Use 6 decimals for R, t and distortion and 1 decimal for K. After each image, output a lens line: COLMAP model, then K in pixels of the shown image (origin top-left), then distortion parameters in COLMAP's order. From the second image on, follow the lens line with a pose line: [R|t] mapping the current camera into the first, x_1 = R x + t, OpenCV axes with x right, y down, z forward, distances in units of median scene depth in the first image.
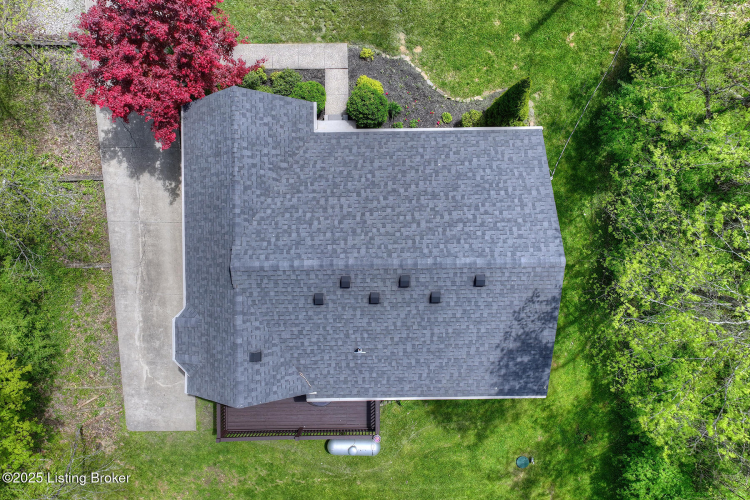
lens RADIAL K [[526.3, 0, 378.8], [0, 526.3, 249.6], [0, 0, 1]] dist [0.009365, 0.005988]
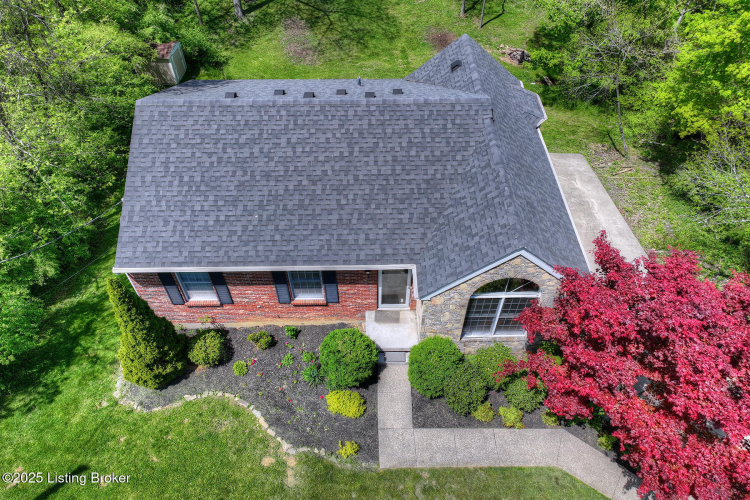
lens RADIAL K [[526.3, 0, 378.8], [0, 526.3, 249.6], [0, 0, 1]] dist [0.009365, 0.005988]
pose [[-0.999990, 0.004565, 0.000028, -0.072200], [-0.003375, -0.743324, 0.668923, -0.738410], [0.003074, 0.668916, 0.743331, 0.434030]]
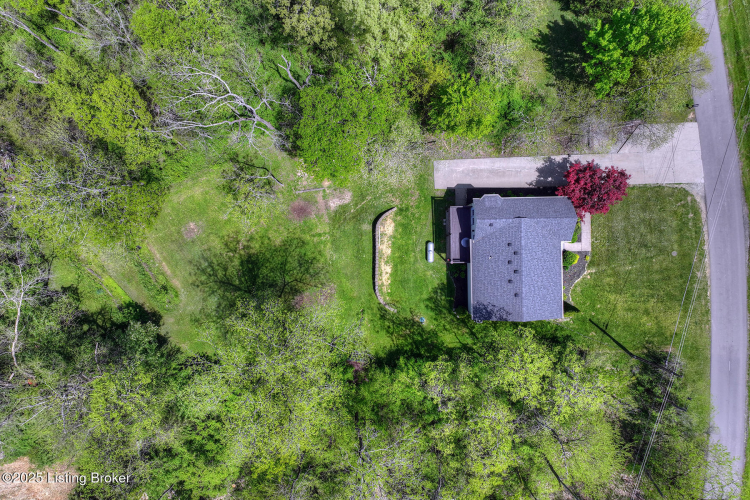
lens RADIAL K [[526.3, 0, 378.8], [0, 526.3, 249.6], [0, 0, 1]] dist [0.009365, 0.005988]
pose [[0.003363, 0.999992, 0.001932, -0.088279], [-0.999973, 0.003350, 0.006506, 0.807292], [0.006500, -0.001954, 0.999977, -2.033377]]
